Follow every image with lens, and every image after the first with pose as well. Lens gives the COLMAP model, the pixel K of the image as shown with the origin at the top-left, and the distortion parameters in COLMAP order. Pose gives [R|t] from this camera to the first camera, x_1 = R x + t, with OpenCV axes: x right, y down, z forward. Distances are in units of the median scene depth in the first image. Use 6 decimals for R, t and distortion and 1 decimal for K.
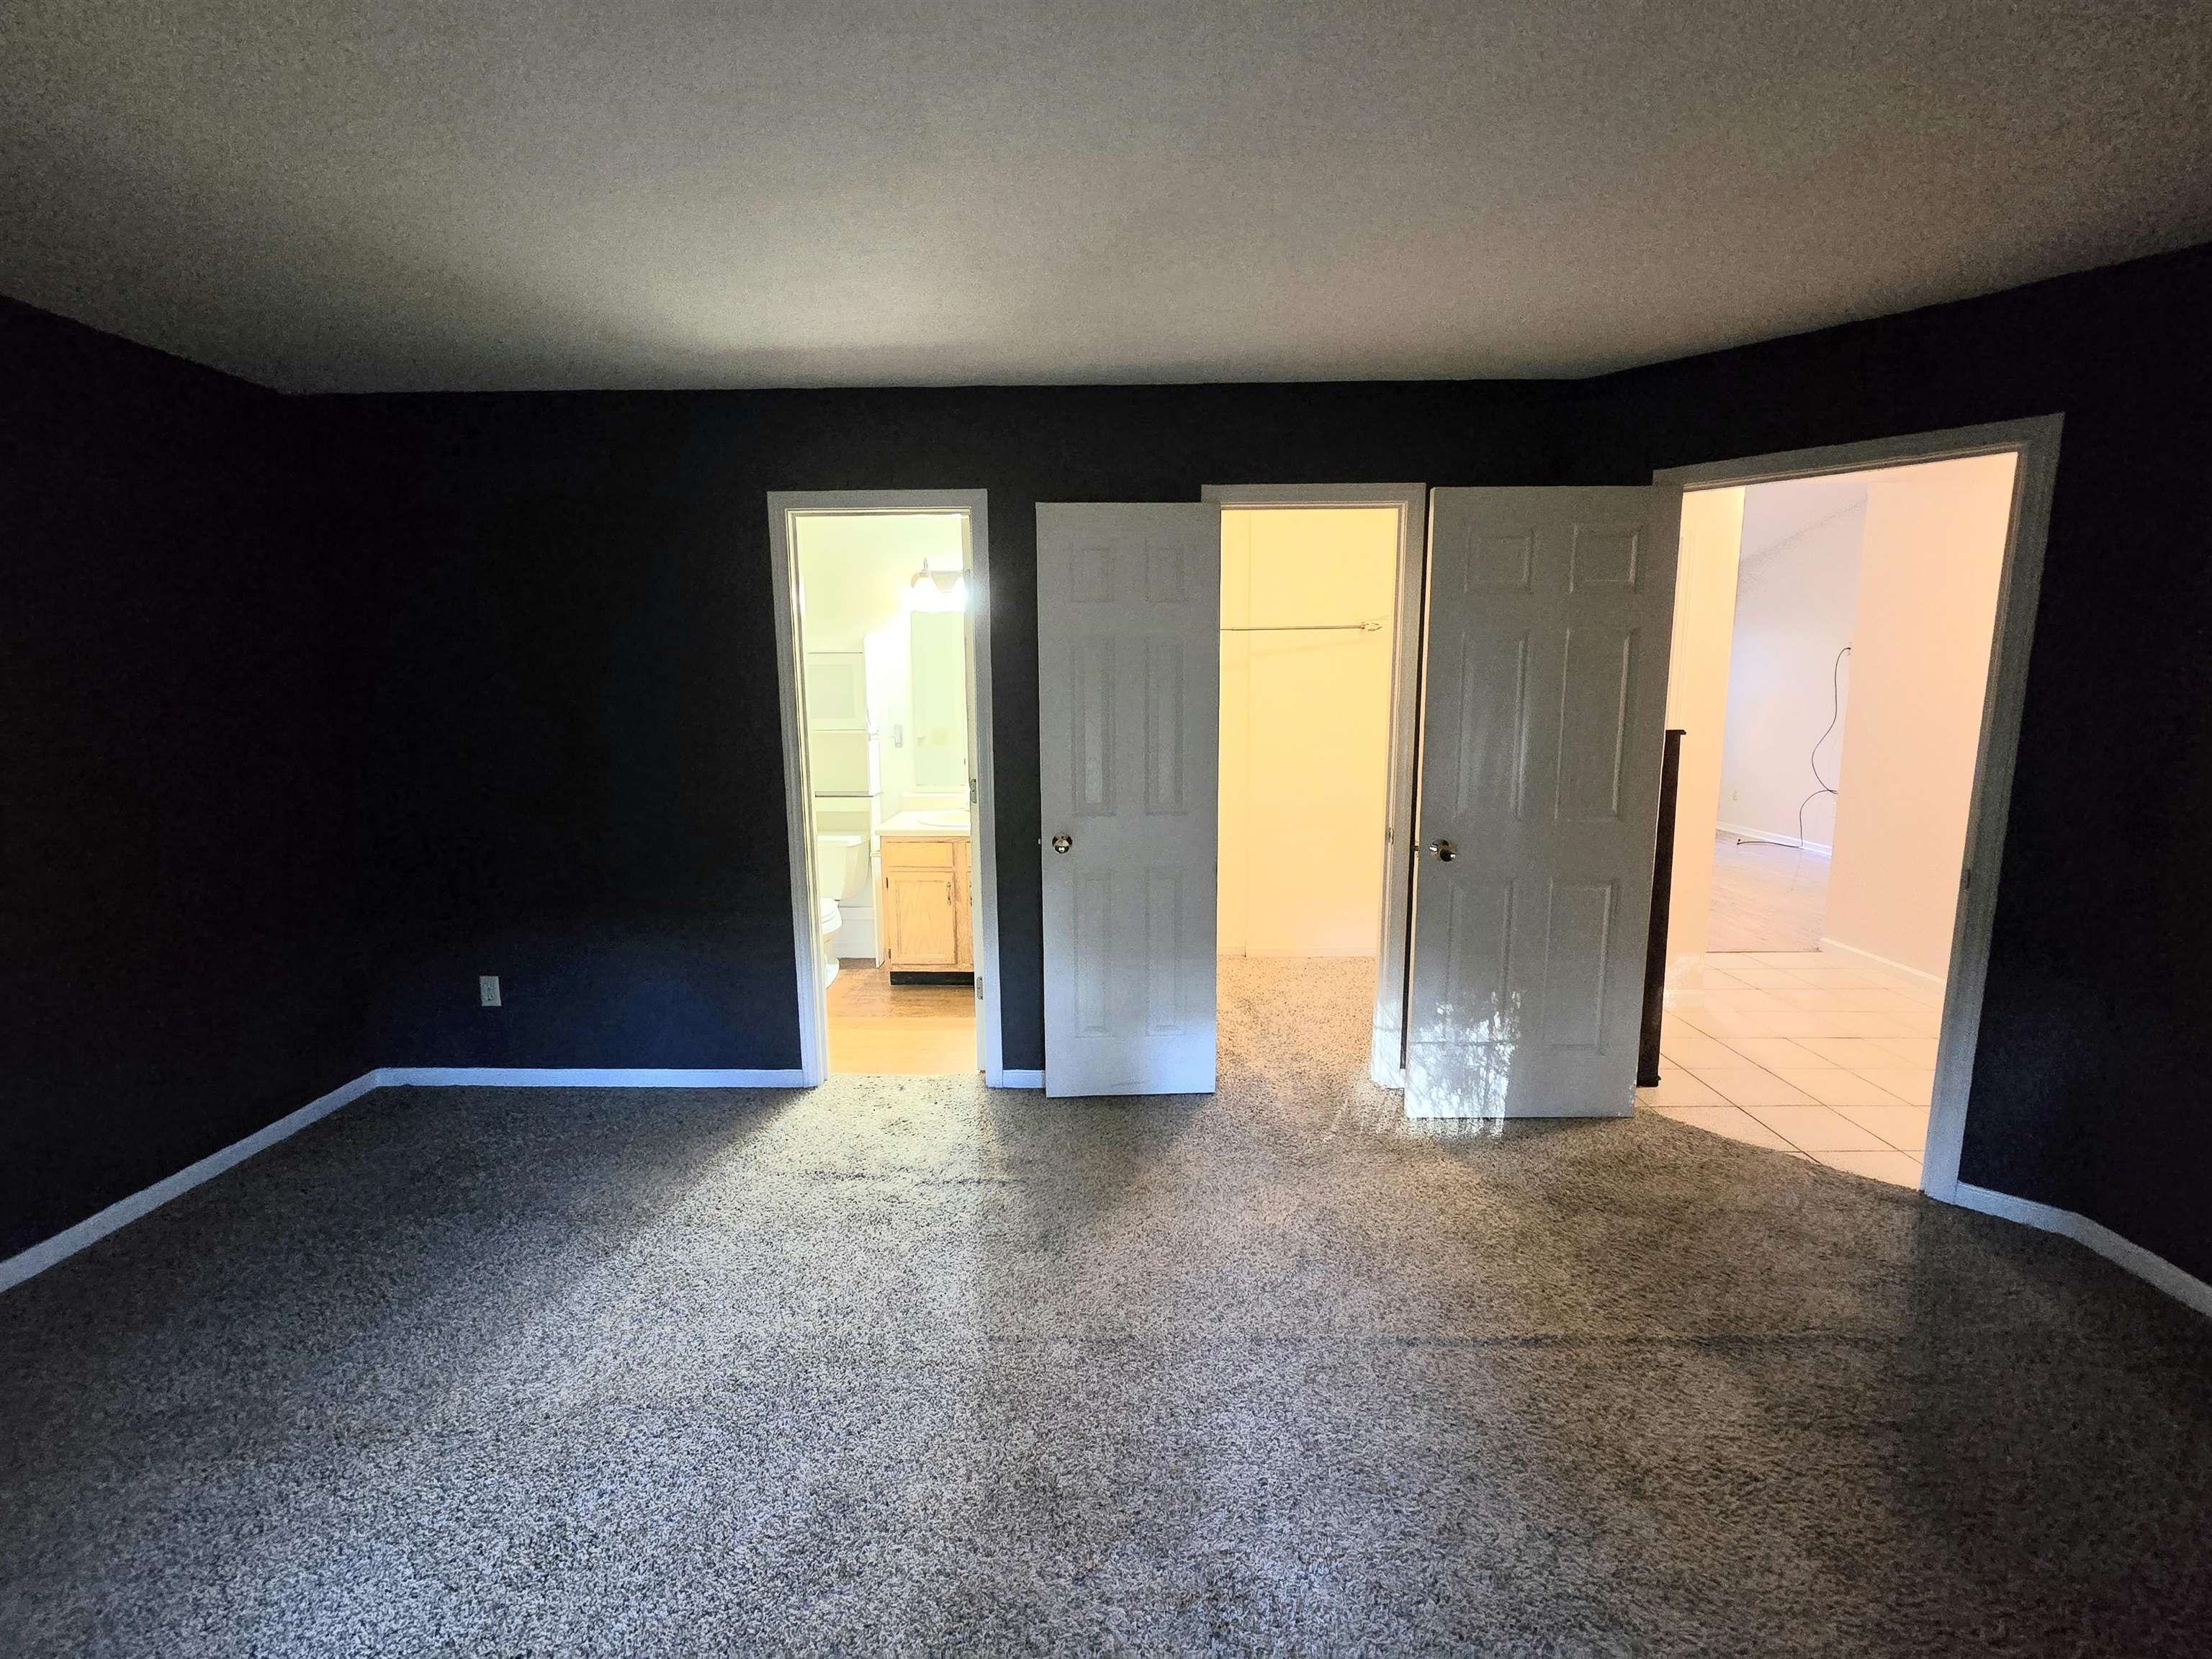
lens RADIAL K [[965.2, 0, 1106.0], [0, 965.2, 829.5], [0, 0, 1]] dist [0.000574, -0.000145]
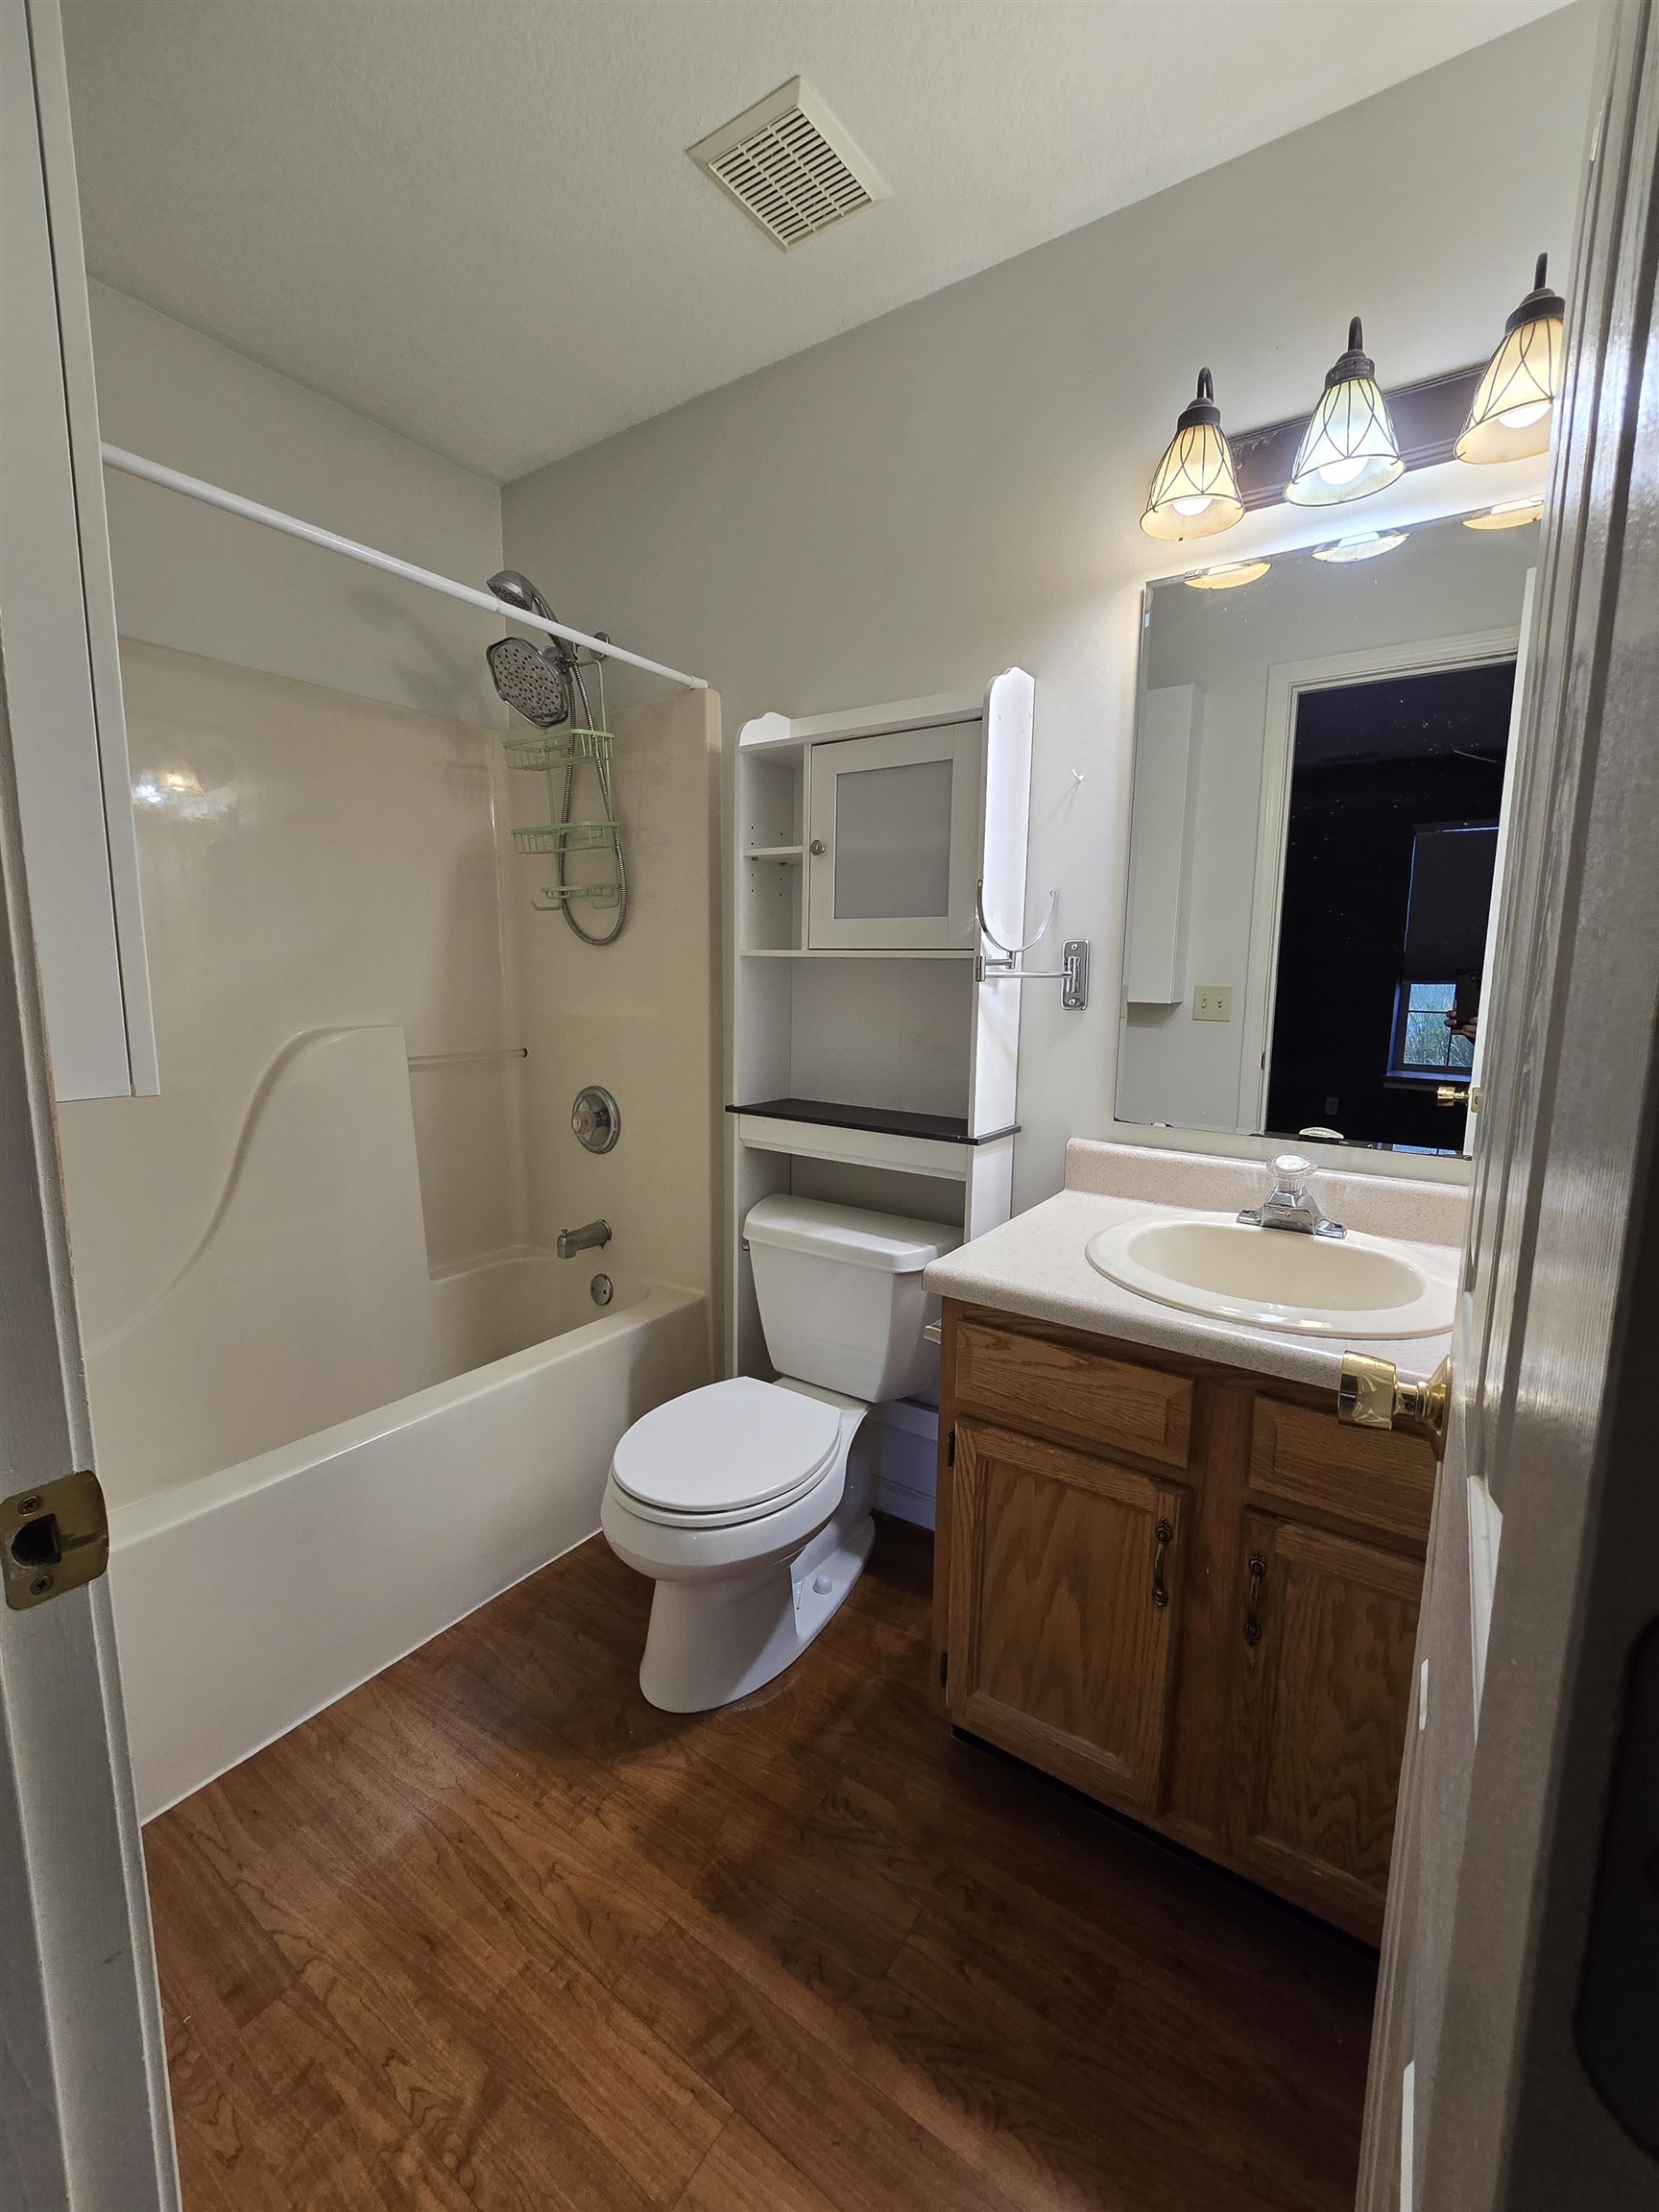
lens RADIAL K [[904.8, 0, 829.5], [0, 904.8, 1106.0], [0, 0, 1]] dist [0.001613, -0.002818]
pose [[0.835155, 0.092759, -0.542136, -0.110679], [-0.096280, 0.995112, 0.021945, -0.049686], [0.541522, 0.033870, 0.840004, 0.703403]]
